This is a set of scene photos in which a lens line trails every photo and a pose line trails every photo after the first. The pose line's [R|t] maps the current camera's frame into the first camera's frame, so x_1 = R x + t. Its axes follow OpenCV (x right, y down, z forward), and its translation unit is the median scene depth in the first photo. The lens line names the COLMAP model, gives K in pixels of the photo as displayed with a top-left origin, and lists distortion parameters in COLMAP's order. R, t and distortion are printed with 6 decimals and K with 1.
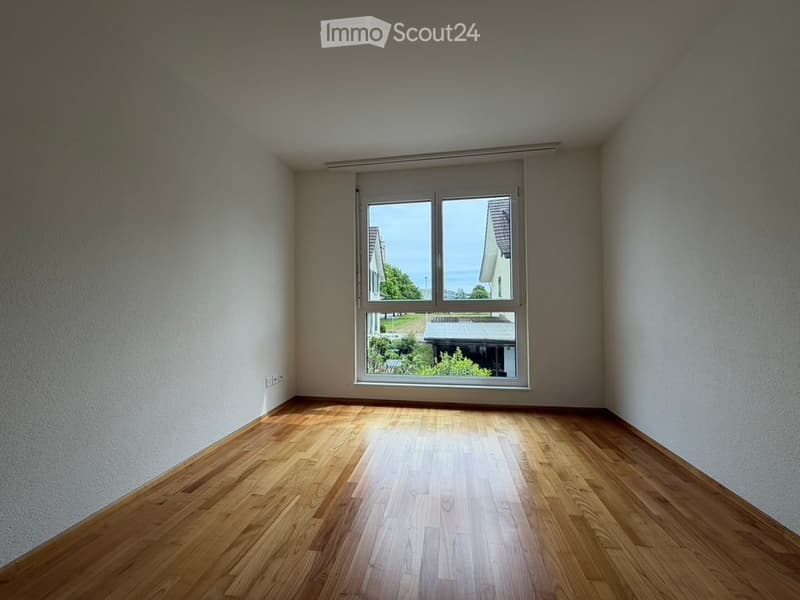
lens RADIAL K [[319.7, 0, 399.8], [0, 319.7, 303.6], [0, 0, 1]] dist [0.000541, 0.000117]
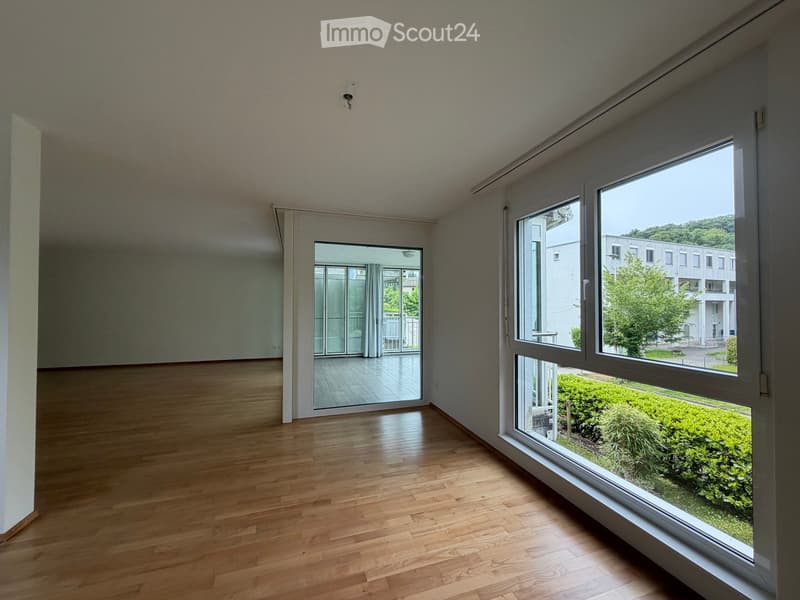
lens RADIAL K [[319.7, 0, 399.8], [0, 319.7, 303.6], [0, 0, 1]] dist [0.000541, 0.000117]
pose [[0.469563, 0.008963, -0.882853, 0.497753], [-0.012306, 0.999918, 0.003606, -0.103852], [0.882813, 0.009171, 0.469635, 0.366589]]
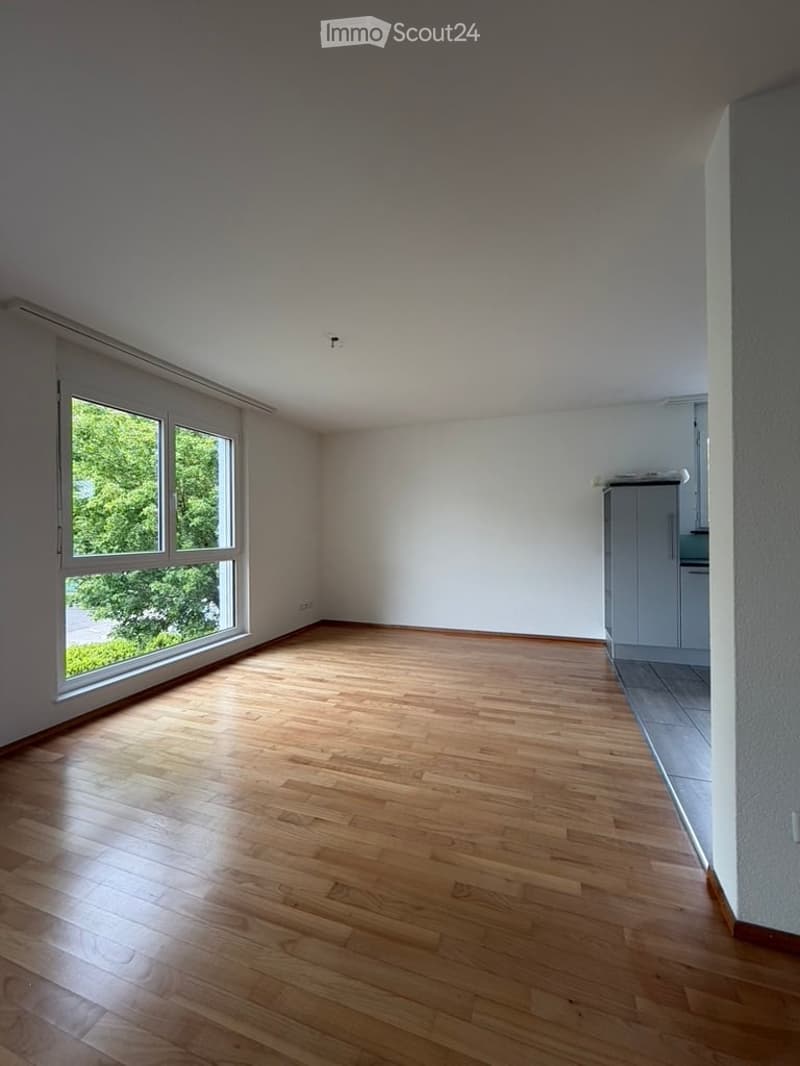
lens RADIAL K [[426.0, 0, 398.7], [0, 426.0, 529.5], [0, 0, 1]] dist [0.000541, 0.000117]
pose [[0.166255, 0.014520, 0.985976, -0.801803], [0.010131, 0.999814, -0.016433, -0.040157], [-0.986031, 0.012721, 0.166077, 0.269843]]
